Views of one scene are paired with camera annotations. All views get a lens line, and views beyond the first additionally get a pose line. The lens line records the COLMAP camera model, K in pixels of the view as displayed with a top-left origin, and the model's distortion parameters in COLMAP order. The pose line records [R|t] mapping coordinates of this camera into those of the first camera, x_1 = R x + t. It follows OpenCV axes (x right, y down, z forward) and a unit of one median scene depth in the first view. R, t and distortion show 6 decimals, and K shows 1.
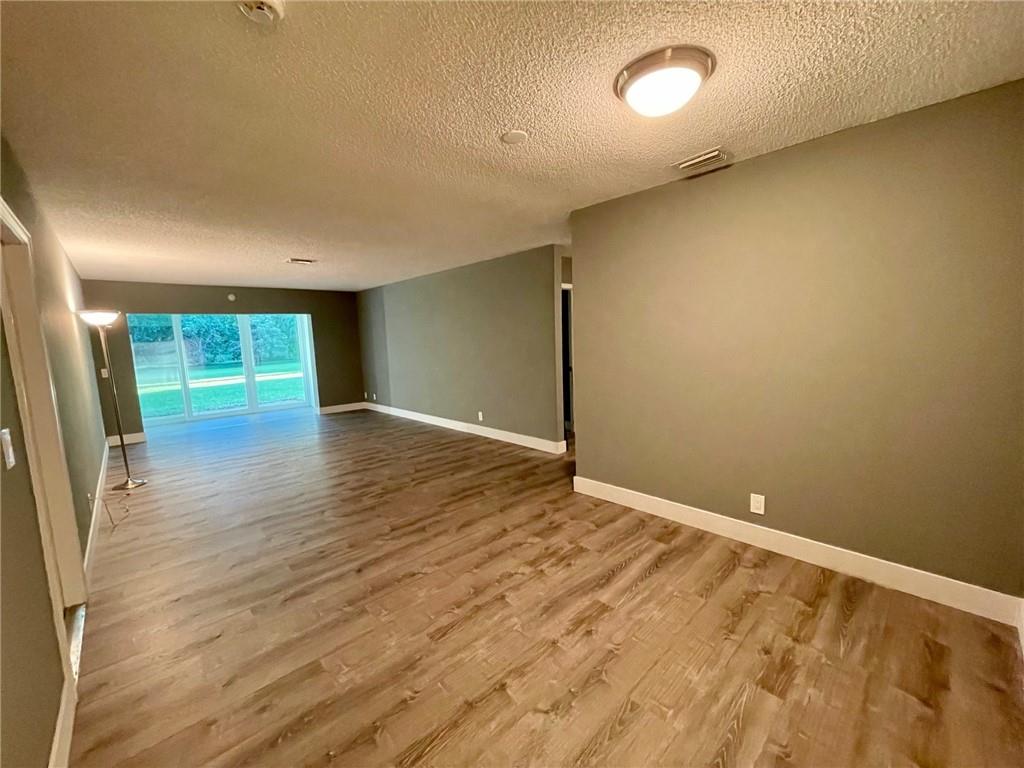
lens RADIAL K [[412.5, 0, 509.6], [0, 412.5, 384.2], [0, 0, 1]] dist [-0.009746, 0.000073]
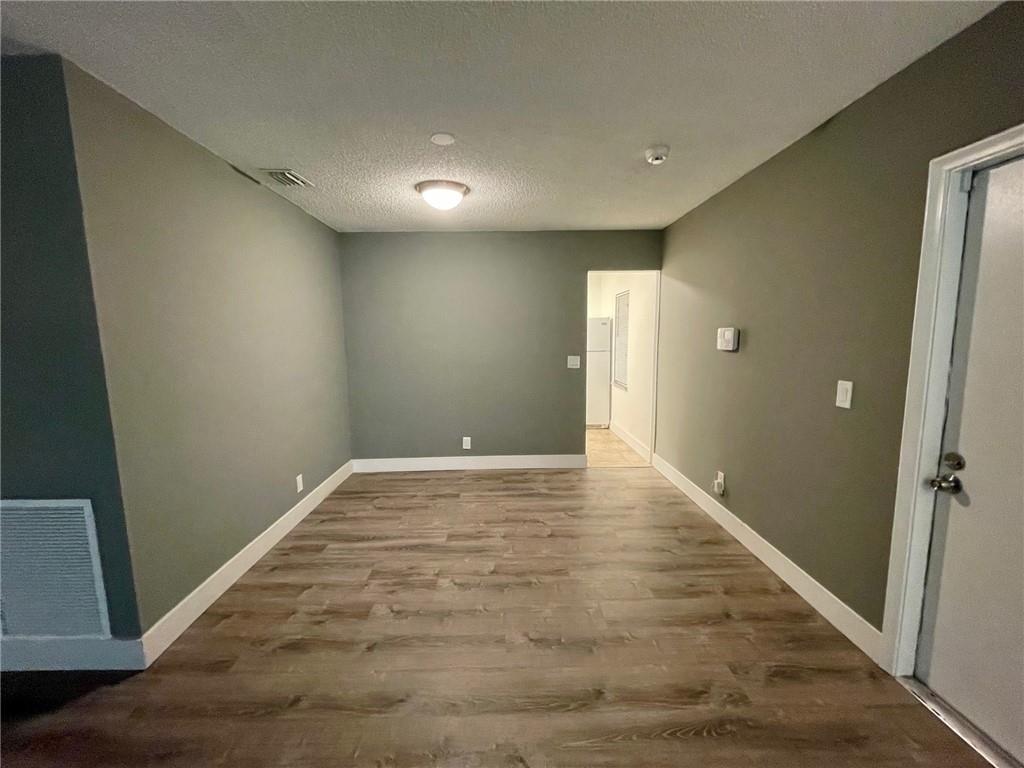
lens RADIAL K [[412.5, 0, 511.0], [0, 412.5, 384.4], [0, 0, 1]] dist [-0.009746, 0.000073]
pose [[-0.739783, -0.038980, 0.671716, -0.672921], [0.116653, 0.975772, 0.185099, -0.145646], [-0.662656, 0.215291, -0.717312, 1.442011]]
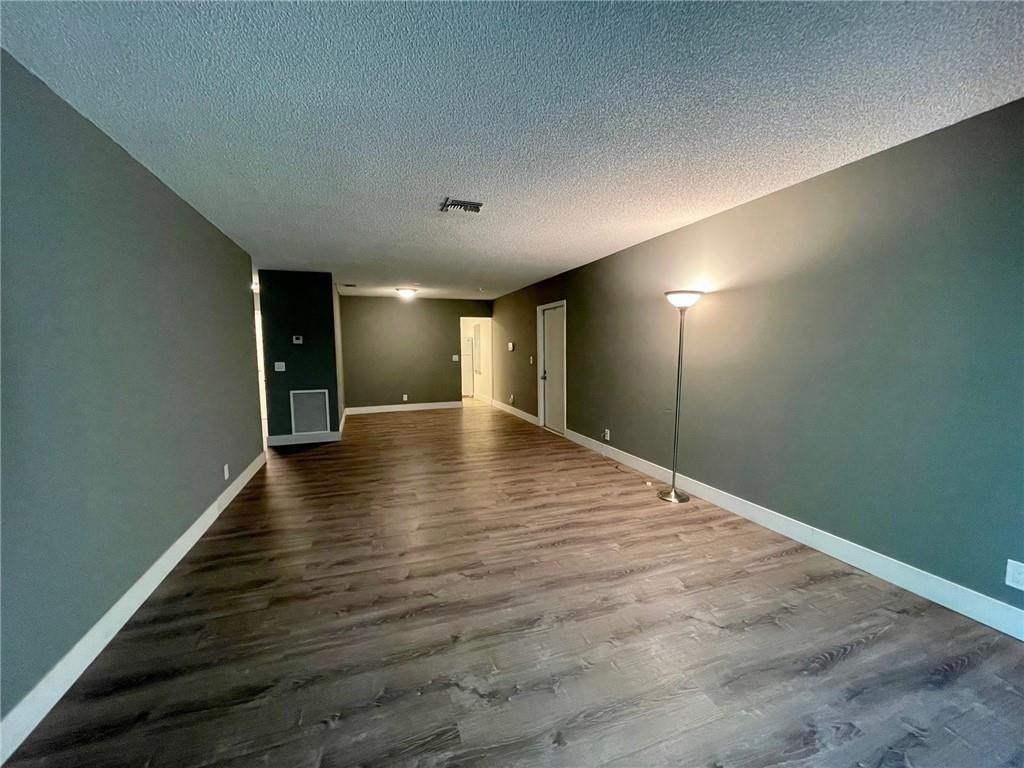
lens RADIAL K [[412.5, 0, 509.6], [0, 412.5, 379.7], [0, 0, 1]] dist [-0.009746, 0.000073]
pose [[-0.910555, 0.012241, 0.413206, -1.656465], [0.091191, 0.980886, 0.171893, -0.287512], [-0.403204, 0.194199, -0.894267, 3.126555]]
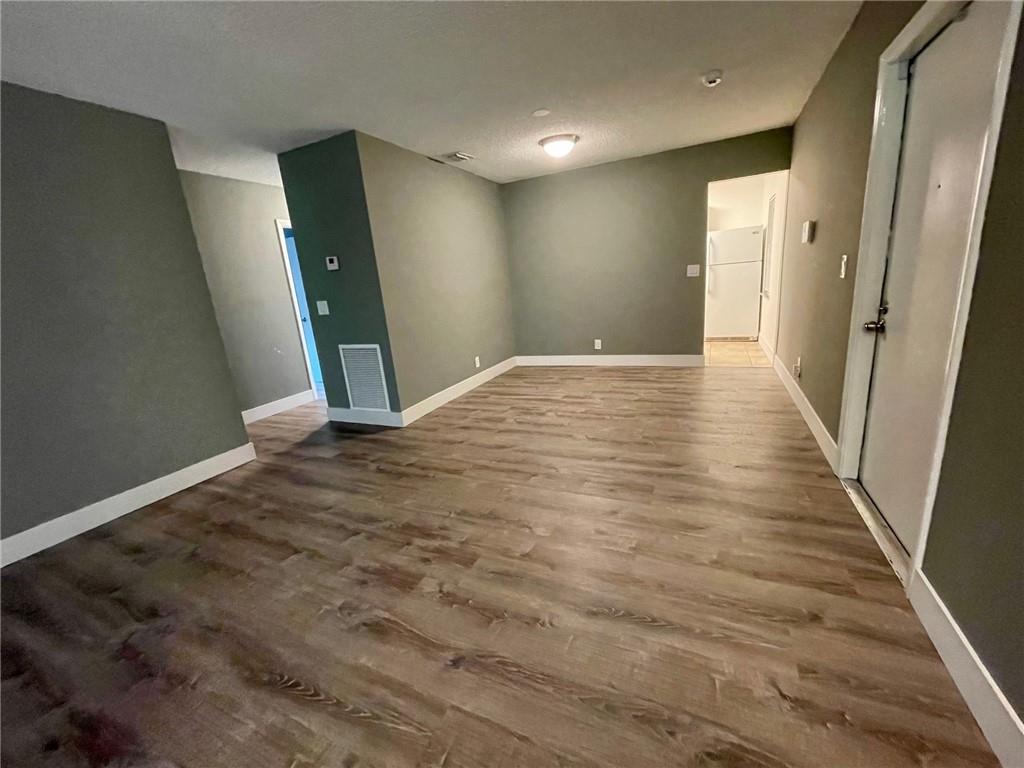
lens RADIAL K [[412.5, 0, 507.6], [0, 412.5, 387.0], [0, 0, 1]] dist [-0.009746, 0.000073]
pose [[-0.355508, -0.171113, 0.918877, -1.229886], [0.211112, 0.942994, 0.257282, -0.056404], [-0.910520, 0.285452, -0.299118, 1.521999]]
